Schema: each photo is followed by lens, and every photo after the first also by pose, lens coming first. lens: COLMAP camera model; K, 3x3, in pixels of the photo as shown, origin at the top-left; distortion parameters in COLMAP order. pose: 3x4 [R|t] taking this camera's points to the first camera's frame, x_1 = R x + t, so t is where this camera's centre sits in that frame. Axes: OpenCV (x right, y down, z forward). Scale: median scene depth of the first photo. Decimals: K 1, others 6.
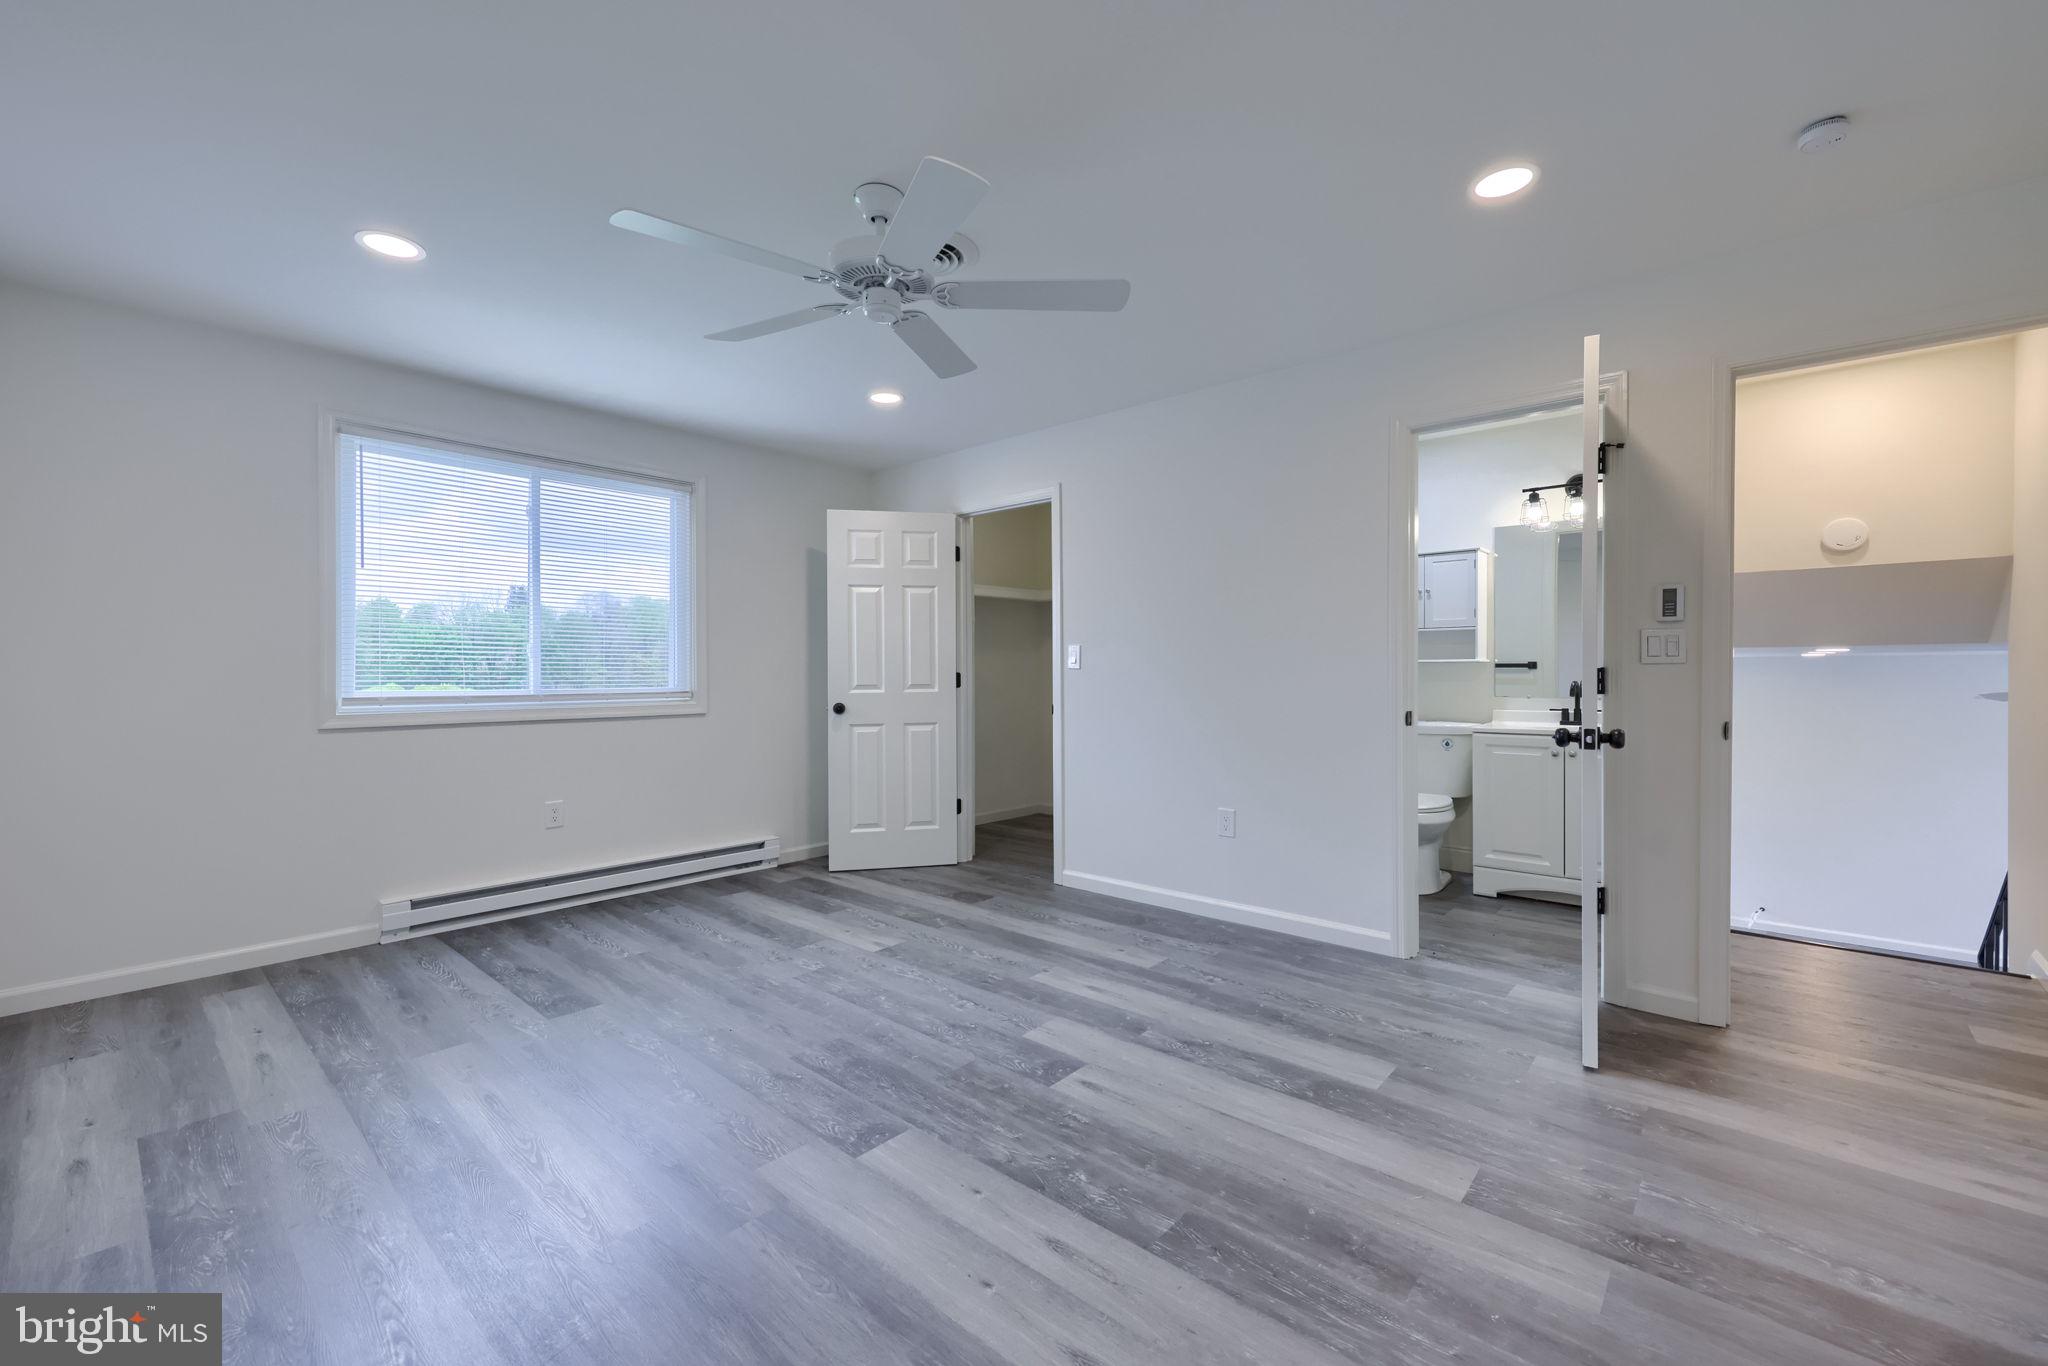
lens RADIAL K [[831.9, 0, 1018.2], [0, 831.9, 681.9], [0, 0, 1]] dist [0.004781, 0.000275]
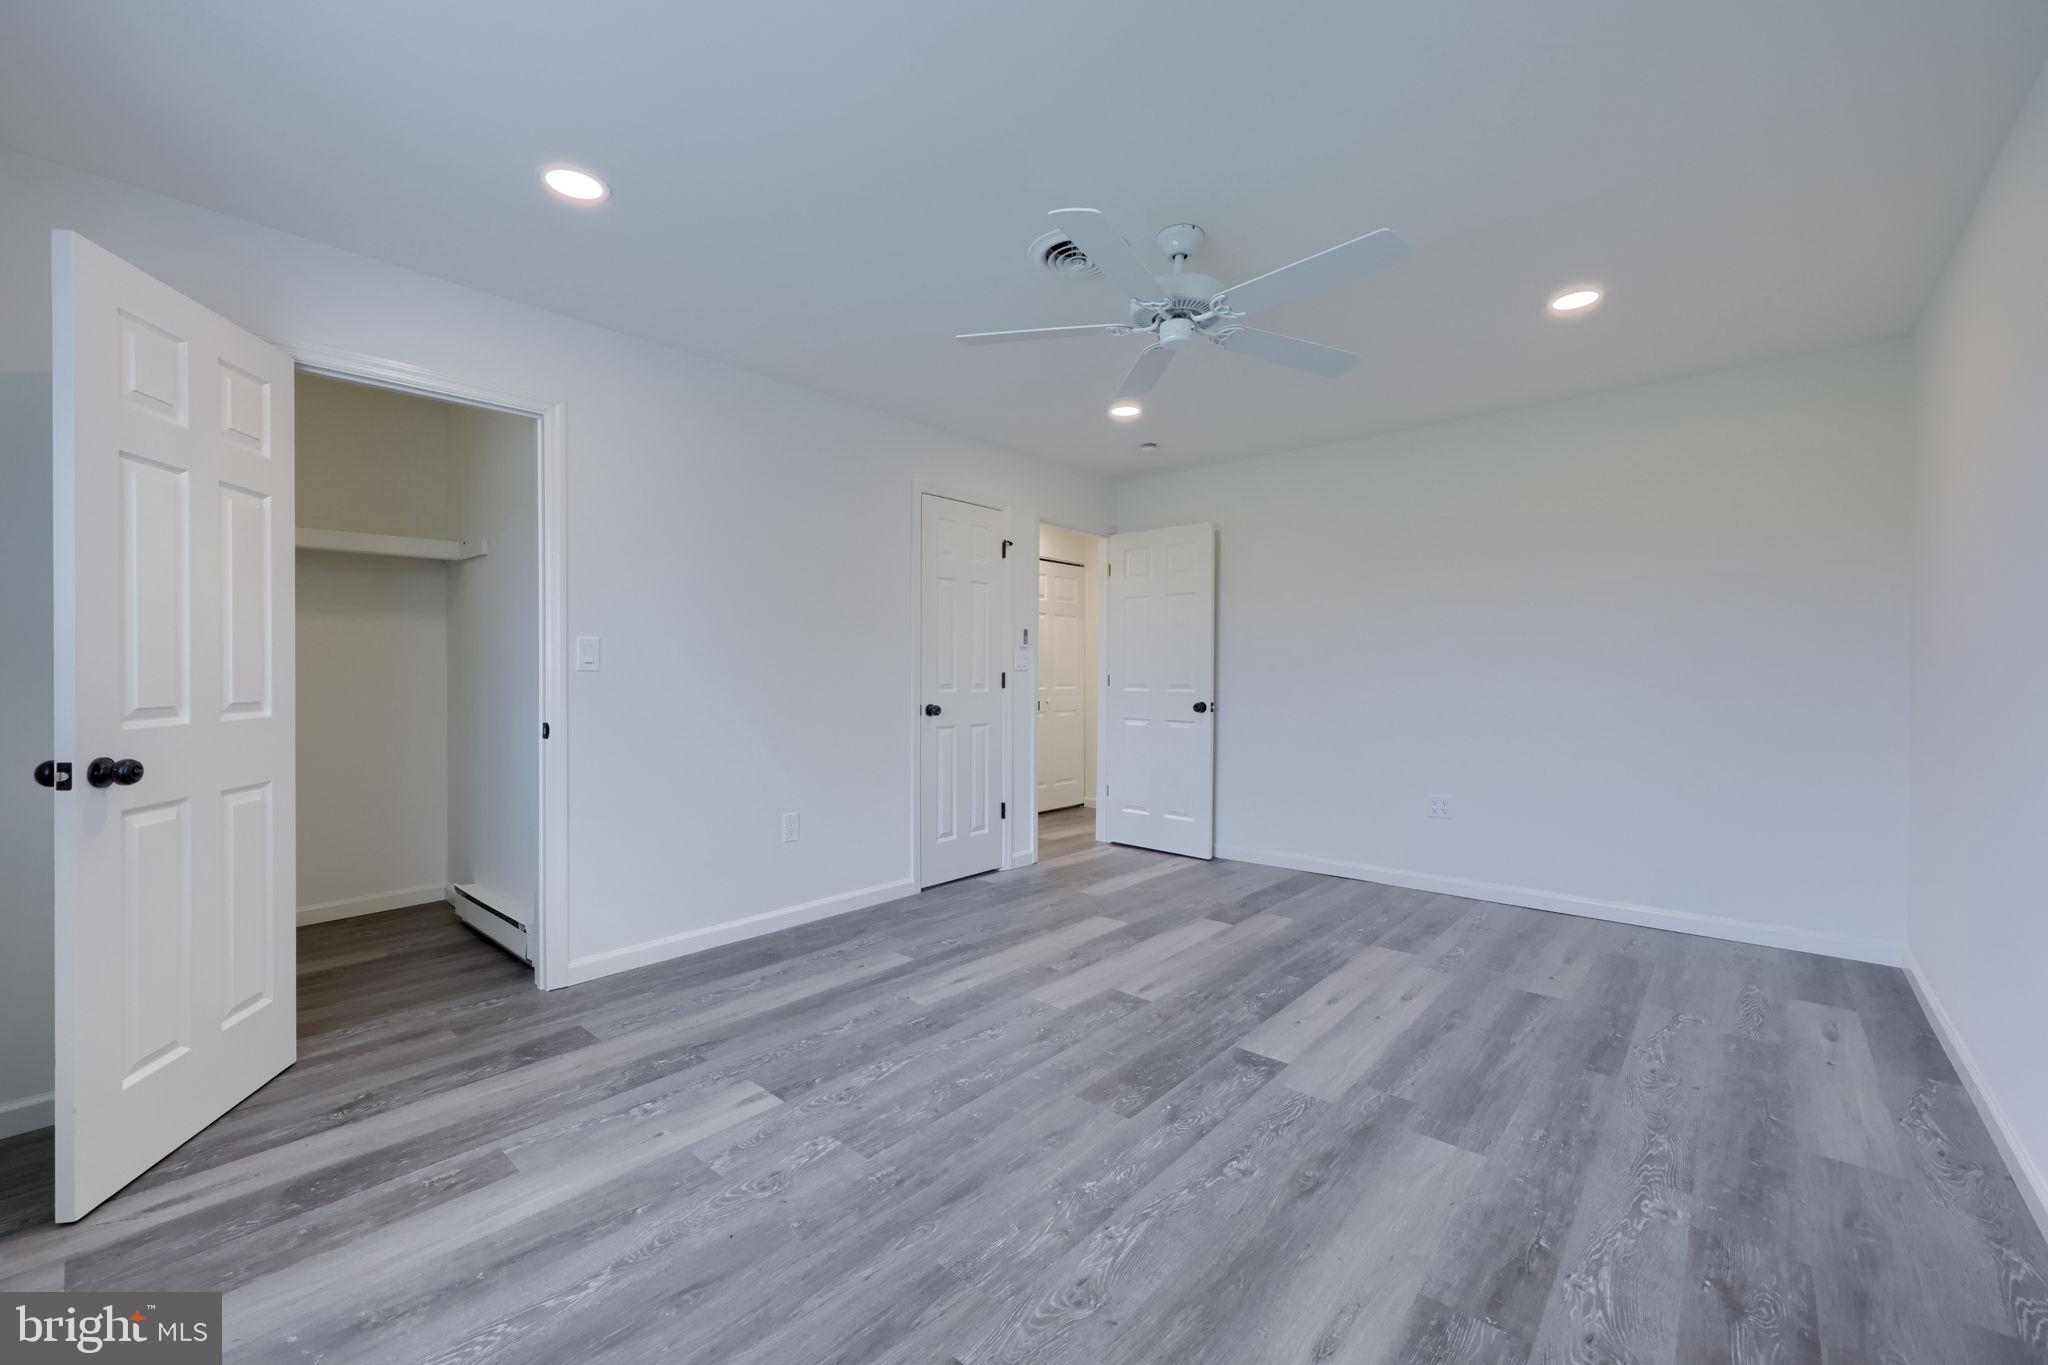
lens RADIAL K [[831.9, 0, 1018.2], [0, 831.9, 681.4], [0, 0, 1]] dist [0.004781, 0.000275]
pose [[-0.014605, -0.003216, 0.999888, -0.942318], [0.007753, 0.999964, 0.003330, -0.011857], [-0.999863, 0.007801, -0.014580, 0.922686]]
